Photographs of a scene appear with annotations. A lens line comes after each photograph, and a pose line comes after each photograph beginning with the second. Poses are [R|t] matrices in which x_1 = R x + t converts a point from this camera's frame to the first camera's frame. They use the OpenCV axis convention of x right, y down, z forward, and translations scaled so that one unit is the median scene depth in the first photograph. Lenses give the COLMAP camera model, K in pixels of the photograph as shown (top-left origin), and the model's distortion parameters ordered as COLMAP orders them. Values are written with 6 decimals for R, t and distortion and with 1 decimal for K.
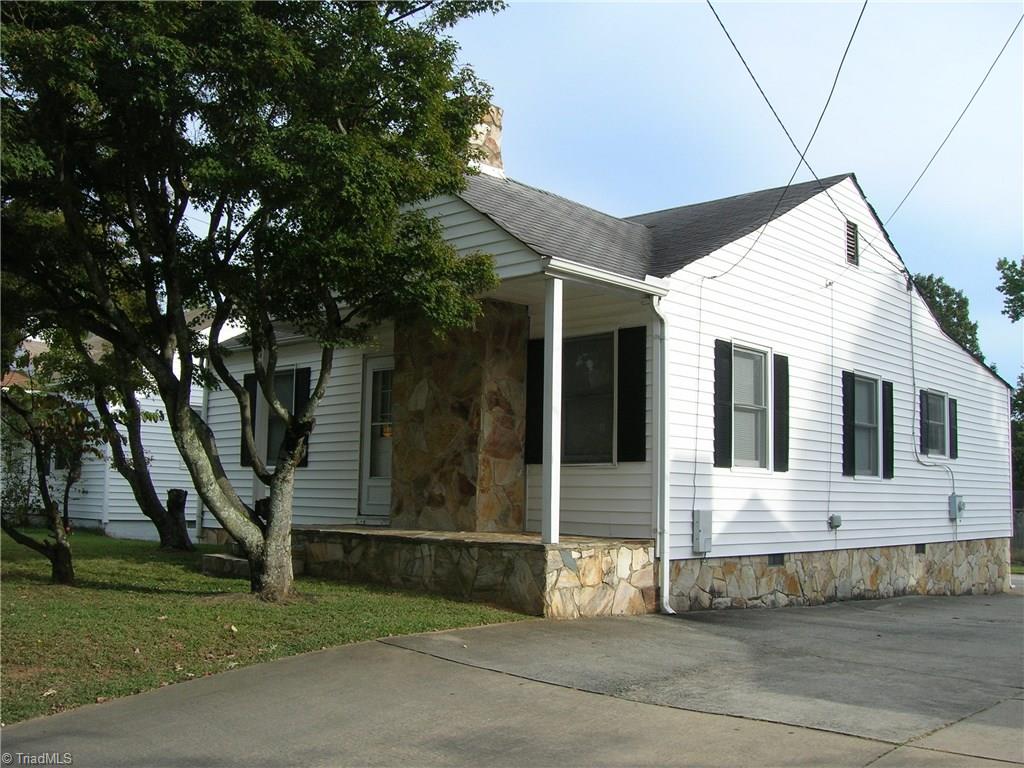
lens RADIAL K [[1059.7, 0, 512.0], [0, 1059.7, 384.0], [0, 0, 1]] dist [-0.193932, 0.108261]
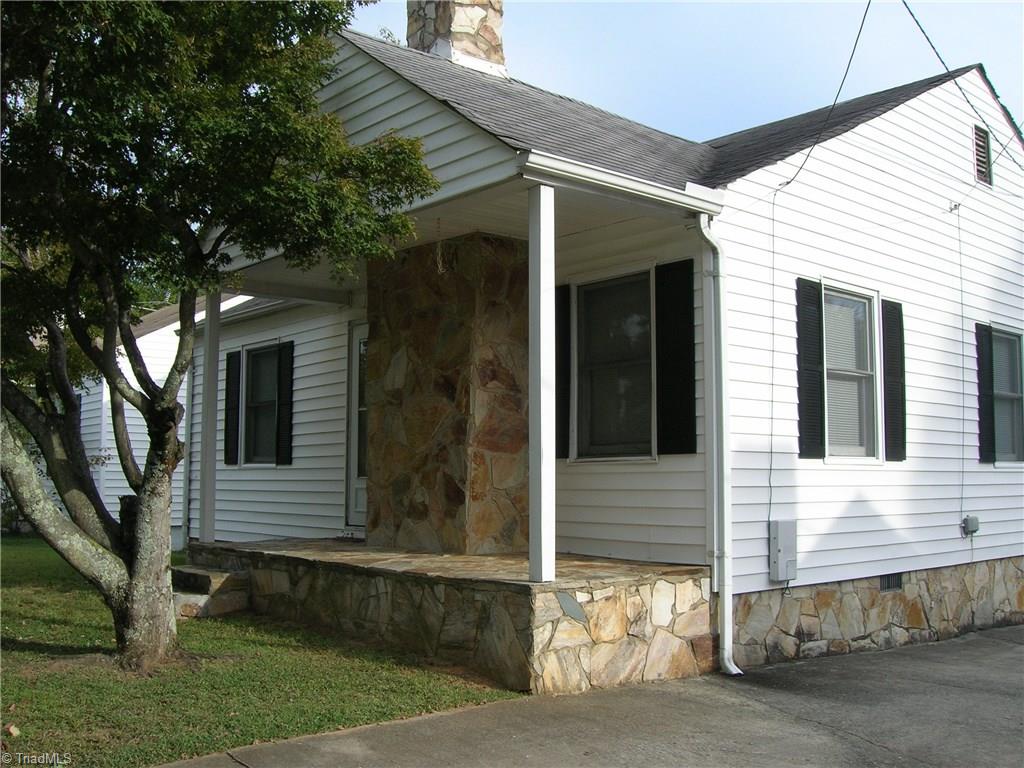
lens RADIAL K [[1059.7, 0, 512.0], [0, 1059.7, 384.0], [0, 0, 1]] dist [-0.193932, 0.108261]
pose [[0.994031, -0.026738, -0.105773, 0.075972], [0.028413, 0.999493, 0.014361, 0.013554], [0.105335, -0.017280, 0.994287, 0.282850]]
